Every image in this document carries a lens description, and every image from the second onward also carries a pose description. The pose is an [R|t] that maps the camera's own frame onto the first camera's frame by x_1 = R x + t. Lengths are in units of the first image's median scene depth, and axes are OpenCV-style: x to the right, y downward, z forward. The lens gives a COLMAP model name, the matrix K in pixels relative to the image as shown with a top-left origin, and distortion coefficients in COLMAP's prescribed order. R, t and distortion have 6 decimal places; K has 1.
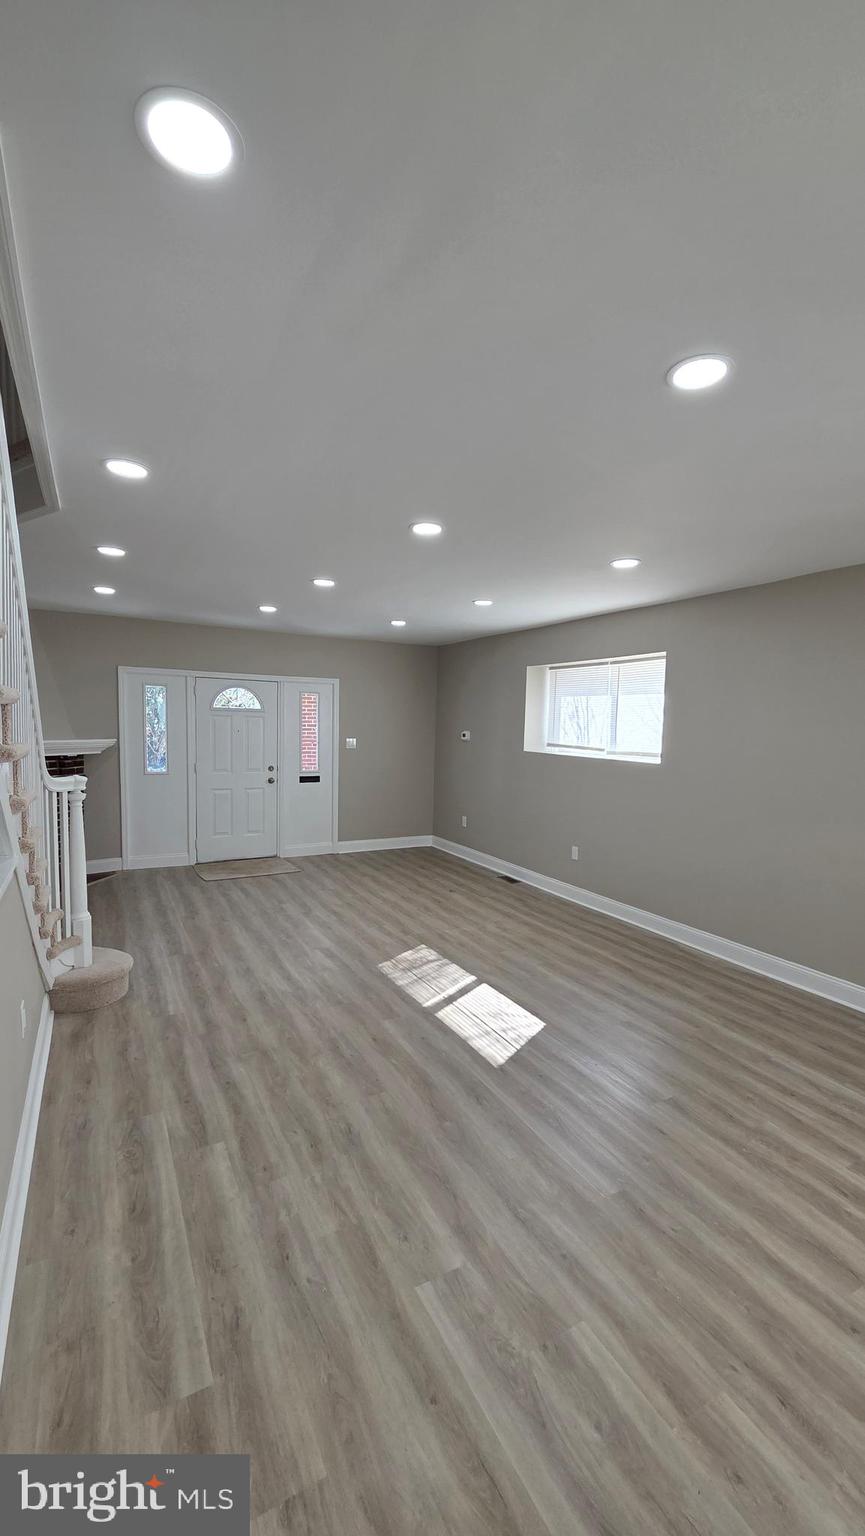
lens RADIAL K [[625.6, 0, 443.5], [0, 625.6, 777.9], [0, 0, 1]] dist [-0.000647, 0.001347]
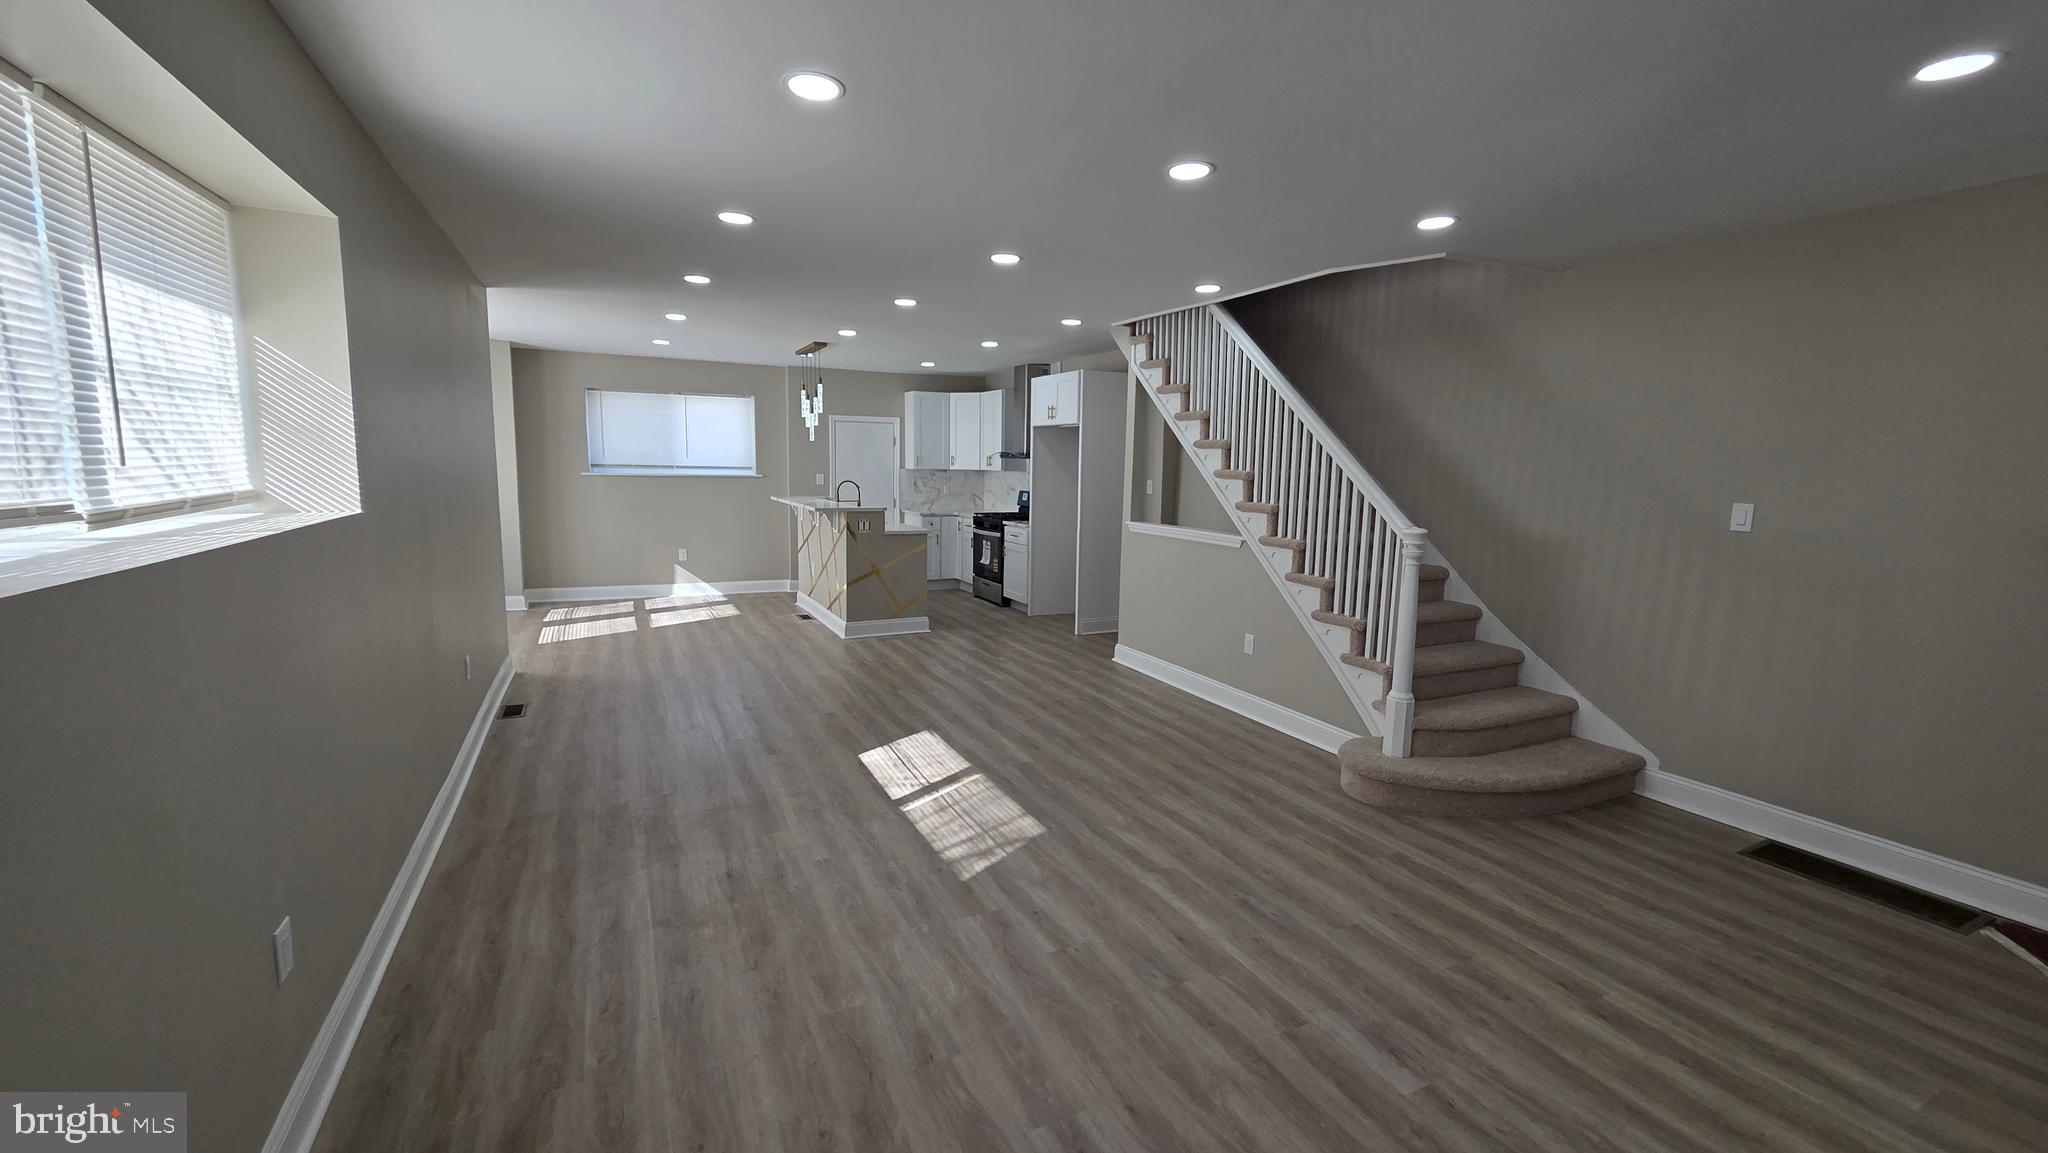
lens RADIAL K [[834.2, 0, 1032.1], [0, 834.2, 562.8], [0, 0, 1]] dist [-0.000647, 0.001347]
pose [[-0.998033, -0.049514, 0.038455, -0.118449], [-0.040346, 0.976752, 0.210543, -0.153670], [-0.047986, 0.208577, -0.976828, 1.933291]]
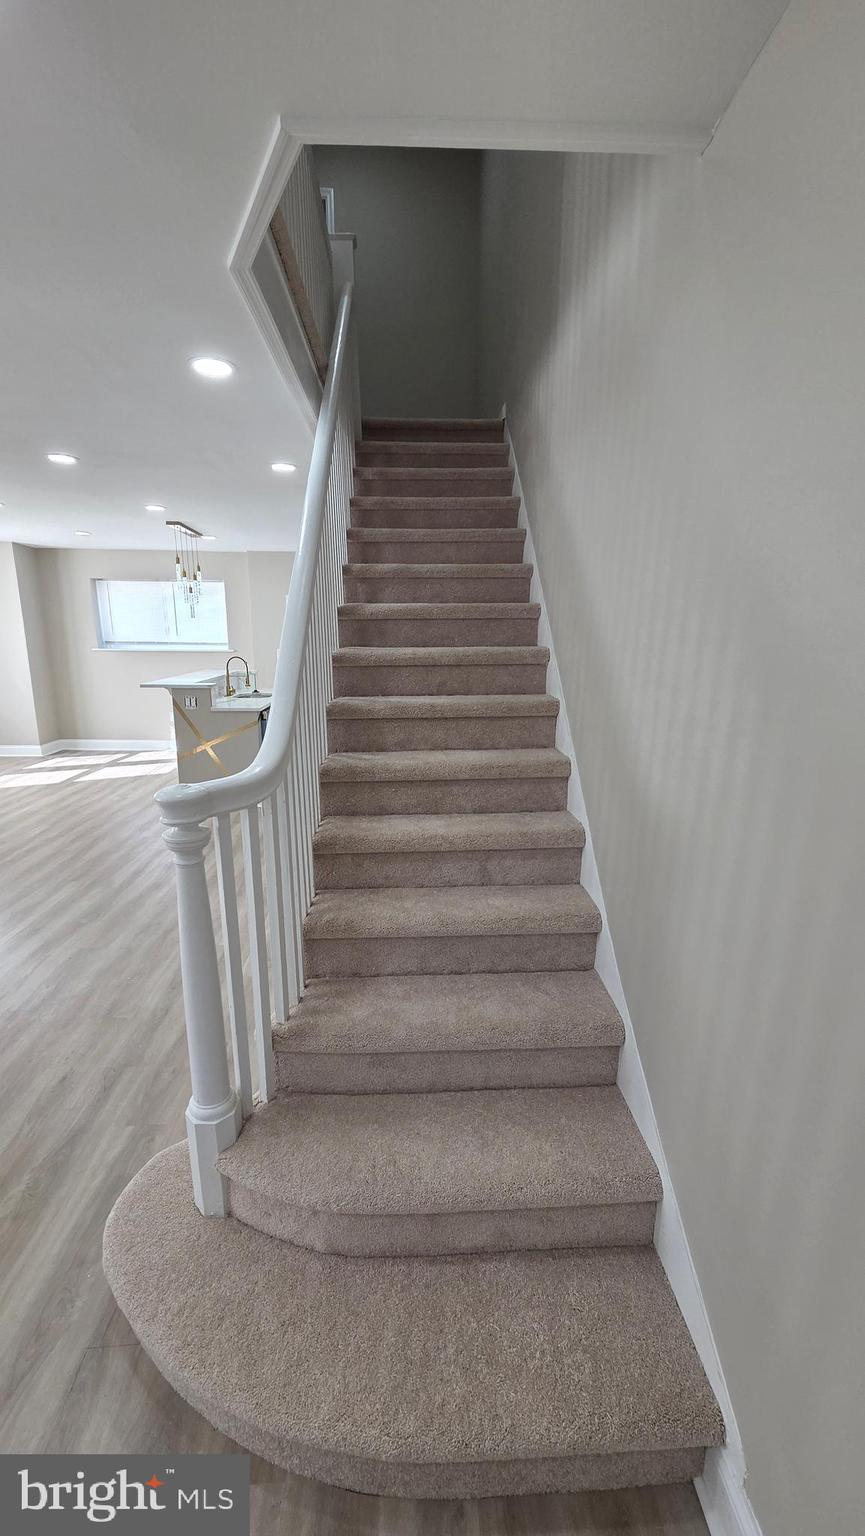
lens RADIAL K [[625.6, 0, 442.9], [0, 625.6, 783.3], [0, 0, 1]] dist [-0.000647, 0.001347]
pose [[-0.900610, -0.133103, 0.413744, -0.815231], [0.009654, 0.945591, 0.325215, -0.114486], [-0.434520, 0.296887, -0.850324, 1.150020]]
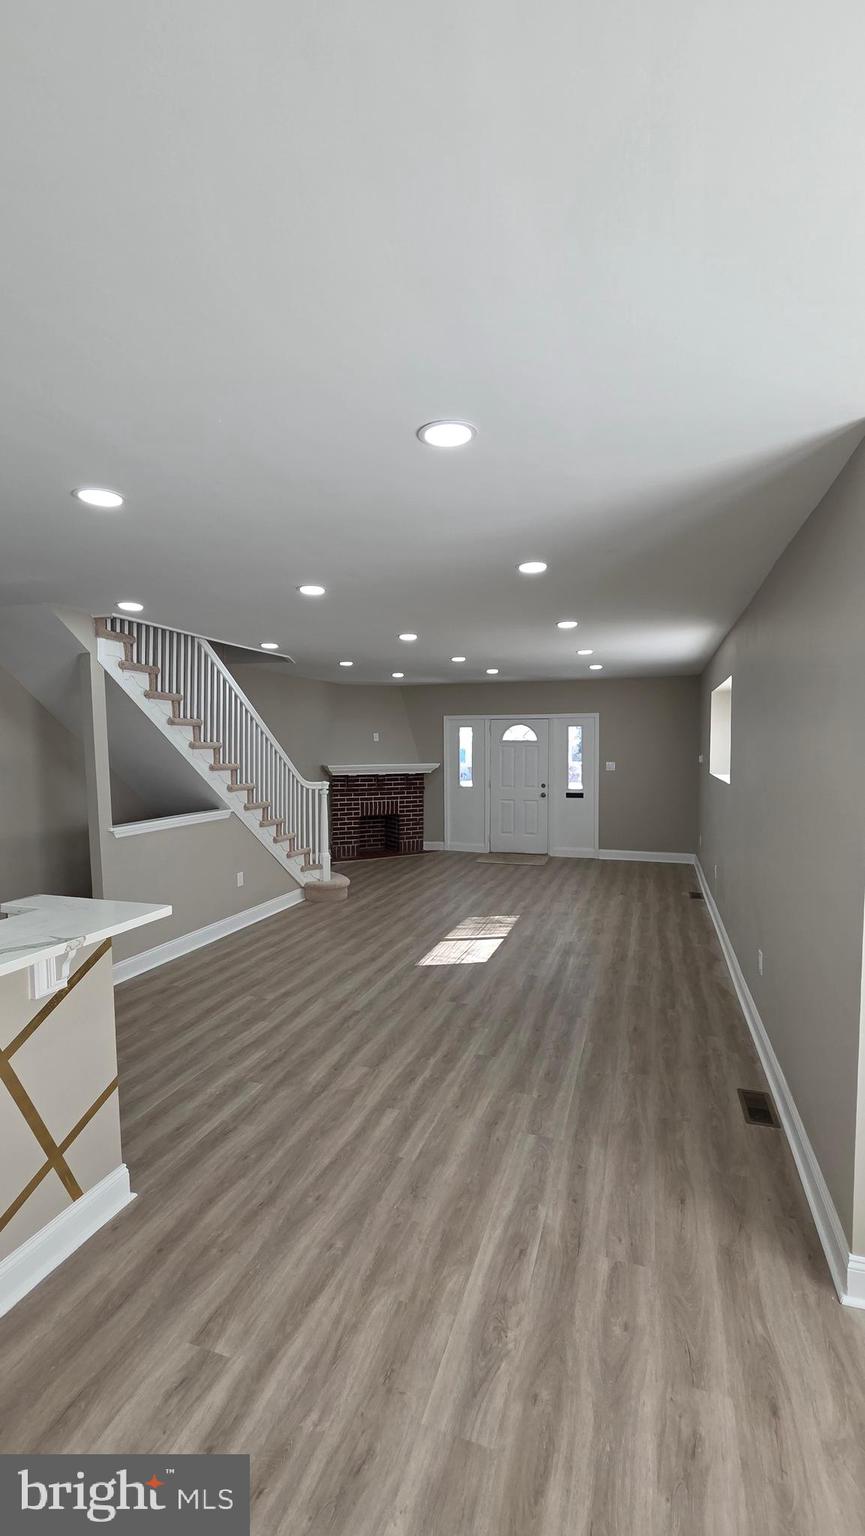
lens RADIAL K [[625.6, 0, 450.9], [0, 625.6, 768.5], [0, 0, 1]] dist [-0.000647, 0.001347]
pose [[0.682995, 0.001513, -0.730422, 1.014620], [-0.043886, 0.998276, -0.038968, 0.014998], [0.729104, 0.058671, 0.681884, -0.039053]]
